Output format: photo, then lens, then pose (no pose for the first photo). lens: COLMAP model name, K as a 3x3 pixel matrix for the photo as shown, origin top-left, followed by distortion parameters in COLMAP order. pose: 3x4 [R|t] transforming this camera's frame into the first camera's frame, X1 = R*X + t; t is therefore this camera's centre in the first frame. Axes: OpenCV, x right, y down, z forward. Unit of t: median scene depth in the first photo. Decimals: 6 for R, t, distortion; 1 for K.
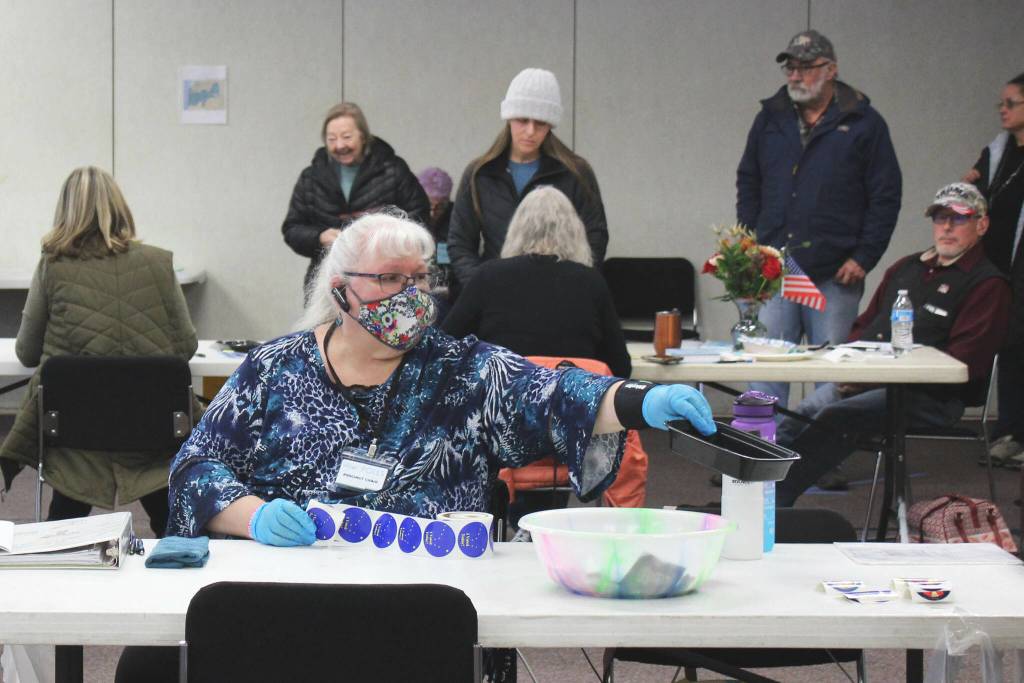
lens RADIAL K [[3016.0, 0, 510.5], [0, 3016.0, 341.7], [0, 0, 1]] dist [-0.078664, 0.000000]
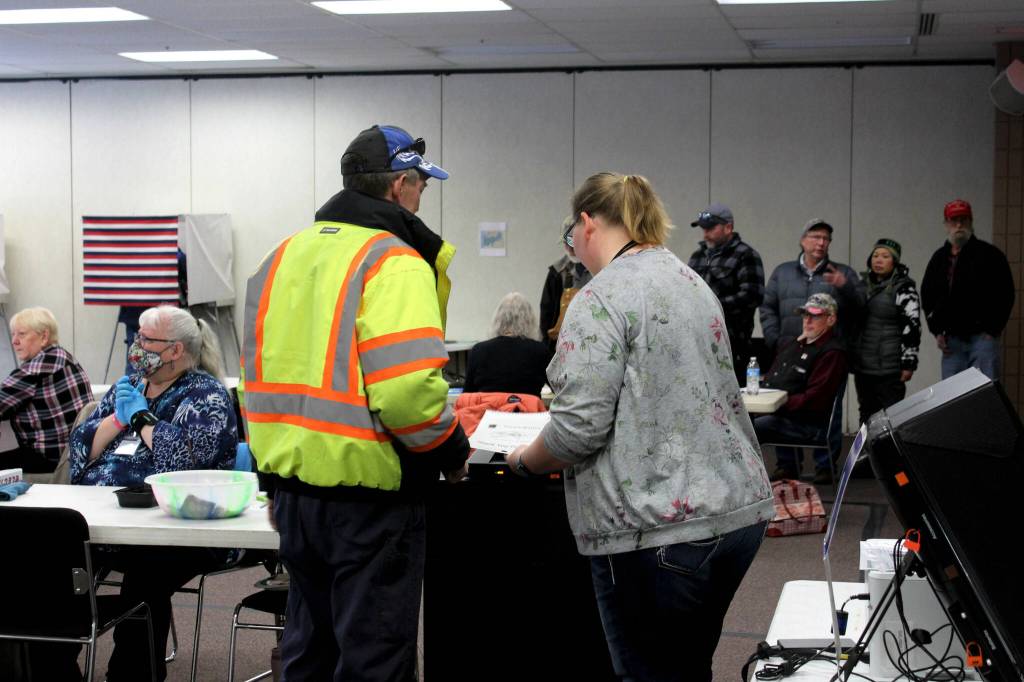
lens RADIAL K [[1802.0, 0, 512.3], [0, 1802.0, 337.0], [0, 0, 1]] dist [0.015073, 0.000000]
pose [[0.988840, 0.011828, -0.148508, 0.145600], [-0.015866, 0.999535, -0.026041, -0.000133], [0.148131, 0.028107, 0.988568, -0.022548]]
